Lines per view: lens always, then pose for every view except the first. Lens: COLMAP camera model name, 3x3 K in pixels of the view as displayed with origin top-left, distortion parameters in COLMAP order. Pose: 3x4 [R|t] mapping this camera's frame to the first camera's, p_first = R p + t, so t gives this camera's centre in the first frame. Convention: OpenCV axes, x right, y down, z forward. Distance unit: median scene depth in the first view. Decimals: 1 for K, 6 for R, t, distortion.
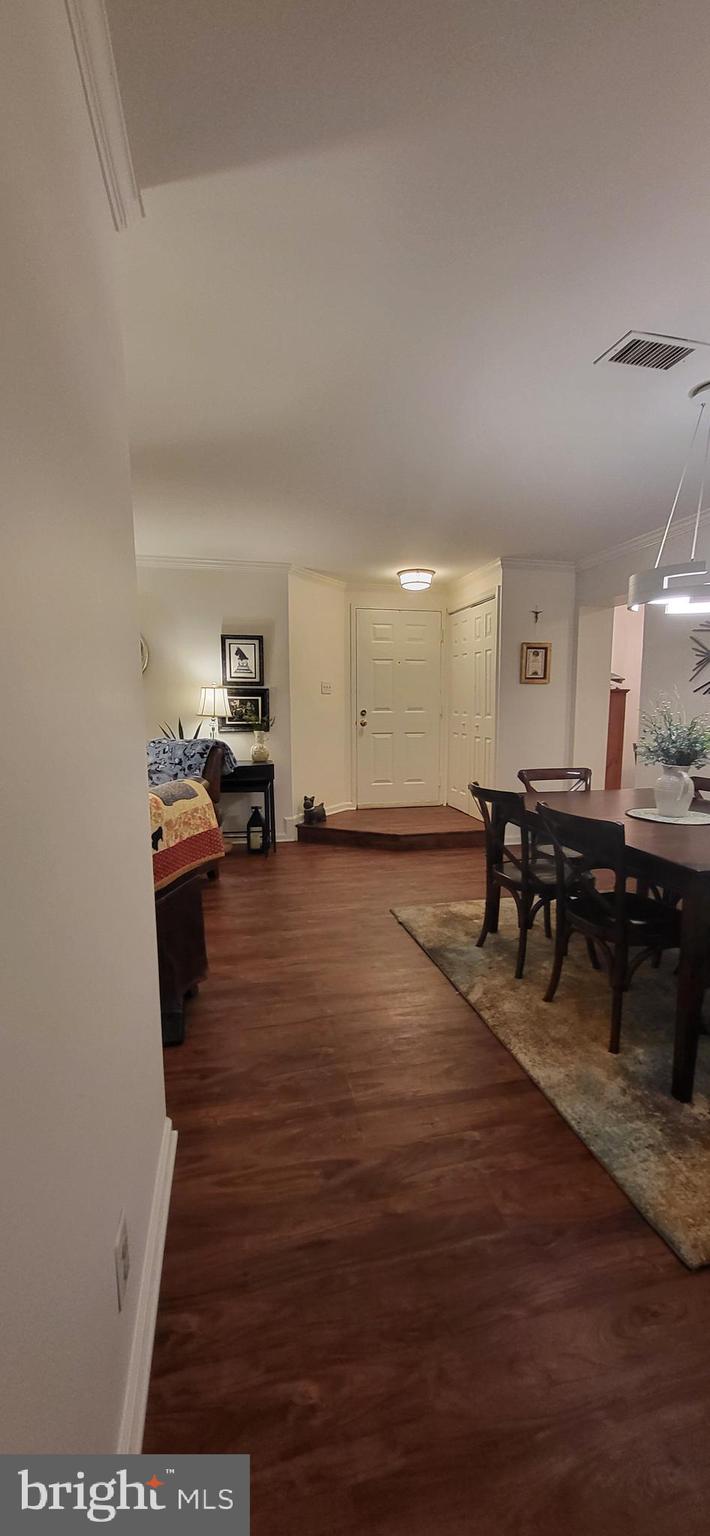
lens RADIAL K [[609.0, 0, 360.1], [0, 609.0, 784.8], [0, 0, 1]] dist [0.004965, 0.000204]
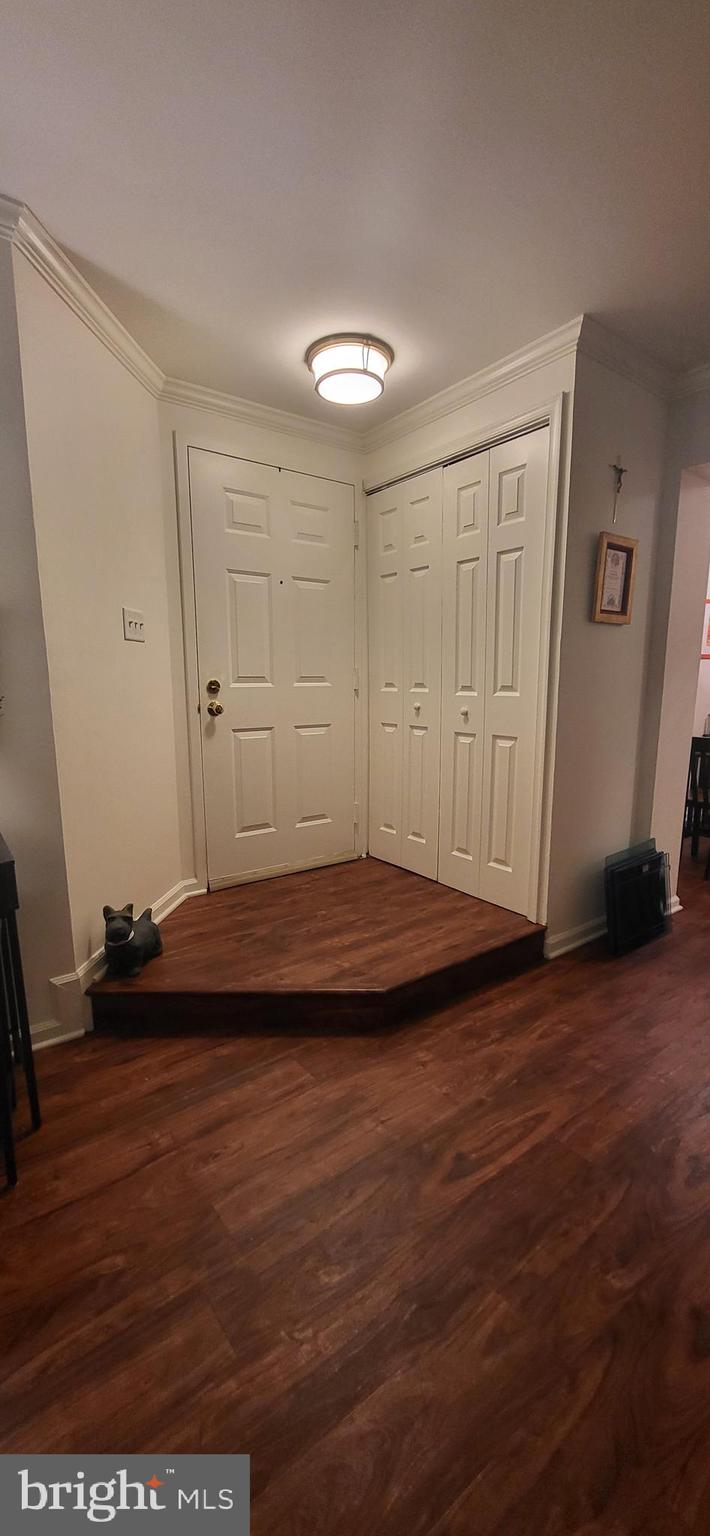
lens RADIAL K [[609.0, 0, 360.1], [0, 609.0, 784.8], [0, 0, 1]] dist [0.004965, 0.000204]
pose [[0.912996, -0.068301, 0.402210, -0.099683], [0.054168, 0.997452, 0.046424, -0.071073], [-0.404356, -0.020599, 0.914370, 0.633346]]
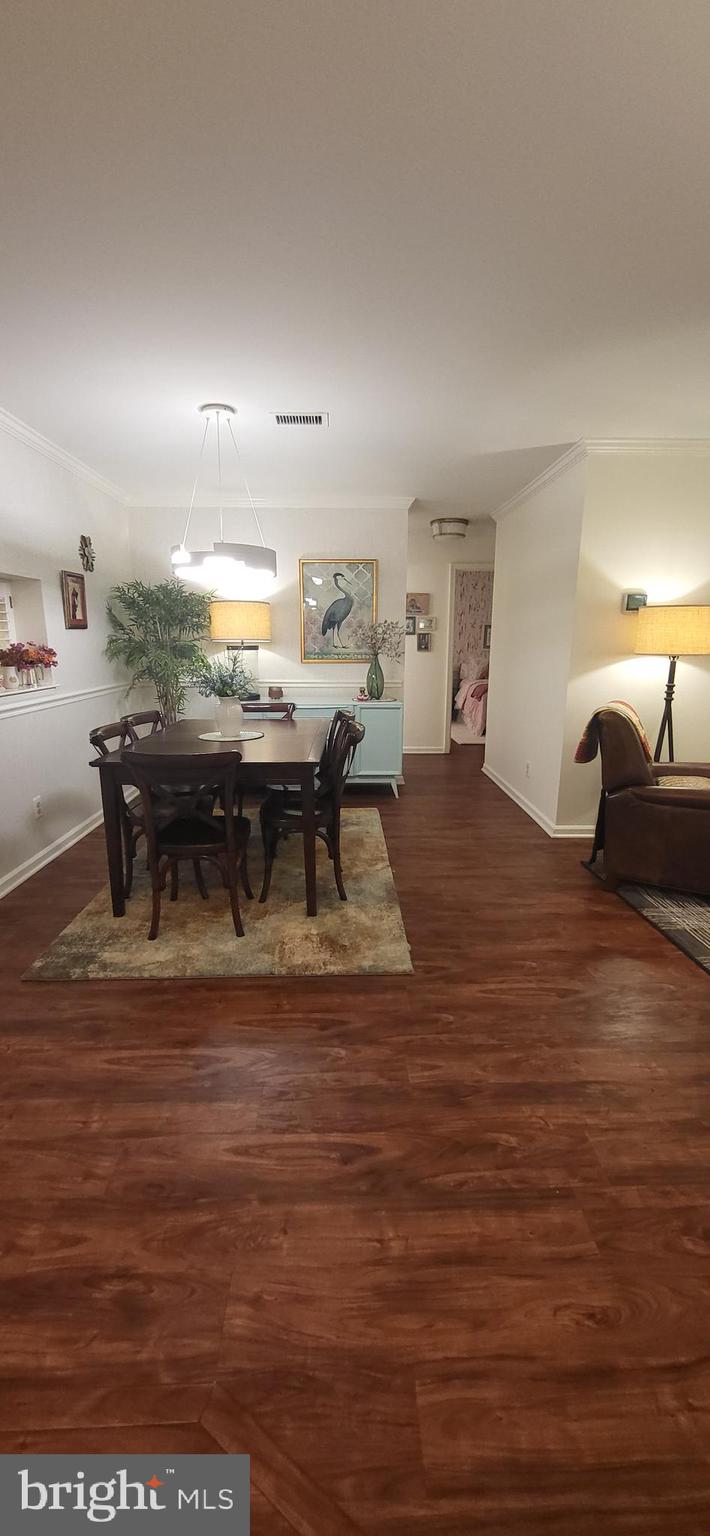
lens RADIAL K [[609.0, 0, 360.1], [0, 609.0, 784.8], [0, 0, 1]] dist [0.004965, 0.000204]
pose [[-0.980419, -0.049209, 0.190677, -0.006196], [0.023417, 0.932271, 0.361002, -0.155976], [-0.195527, 0.358398, -0.912863, 1.079456]]
